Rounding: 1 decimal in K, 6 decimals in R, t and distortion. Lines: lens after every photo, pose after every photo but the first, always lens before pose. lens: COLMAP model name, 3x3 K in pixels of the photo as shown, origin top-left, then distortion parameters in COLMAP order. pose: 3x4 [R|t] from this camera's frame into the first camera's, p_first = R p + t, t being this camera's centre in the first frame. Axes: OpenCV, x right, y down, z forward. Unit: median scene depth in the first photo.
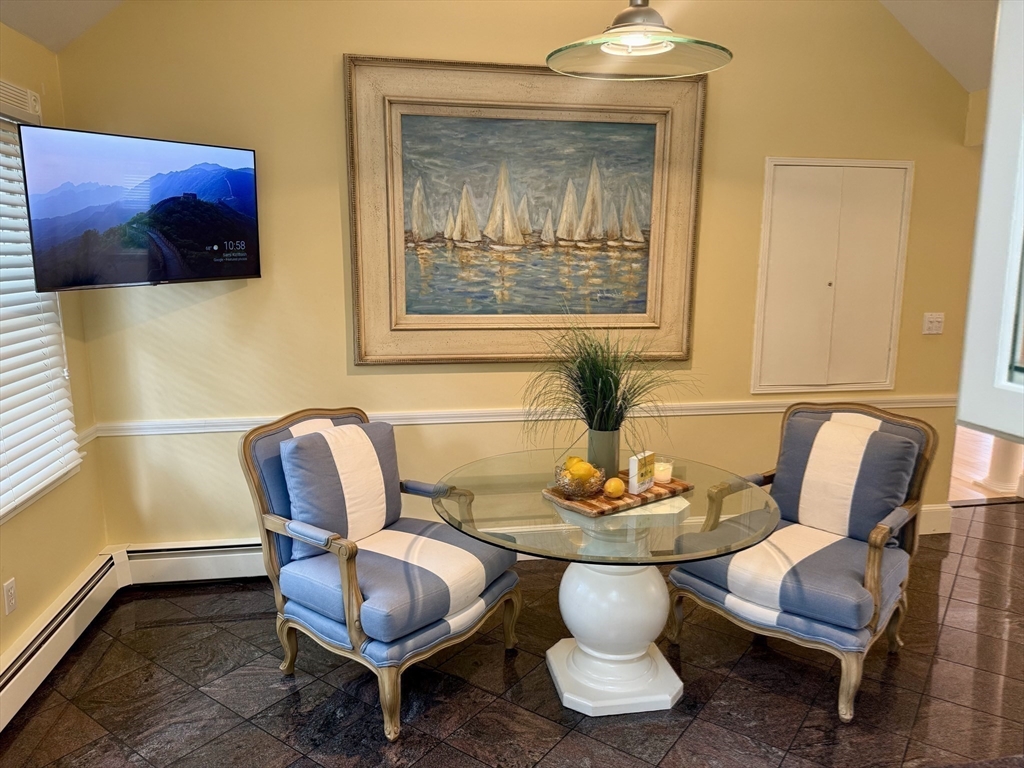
lens RADIAL K [[718.6, 0, 505.9], [0, 718.6, 385.6], [0, 0, 1]] dist [0.052662, -0.087420]
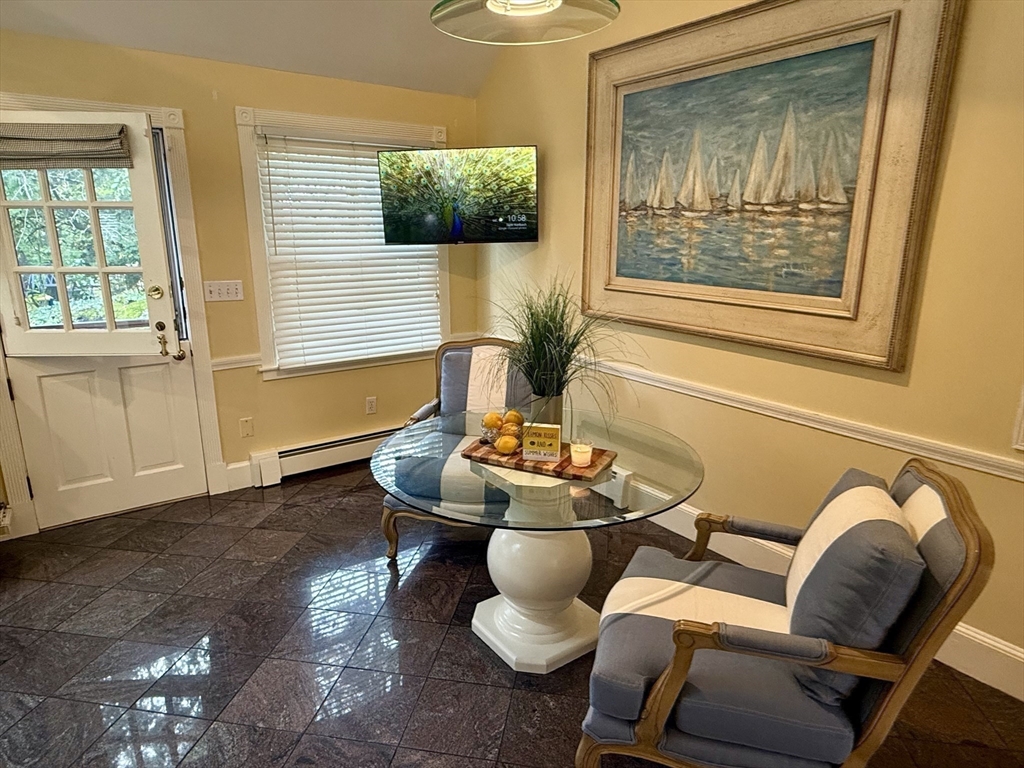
lens RADIAL K [[613.7, 0, 512.0], [0, 613.7, 385.1], [0, 0, 1]] dist [-0.038087, 0.004162]
pose [[0.438678, 0.218219, -0.871747, 0.650299], [-0.157273, 0.973740, 0.164608, -0.064455], [0.884775, 0.064892, 0.461478, 0.420409]]
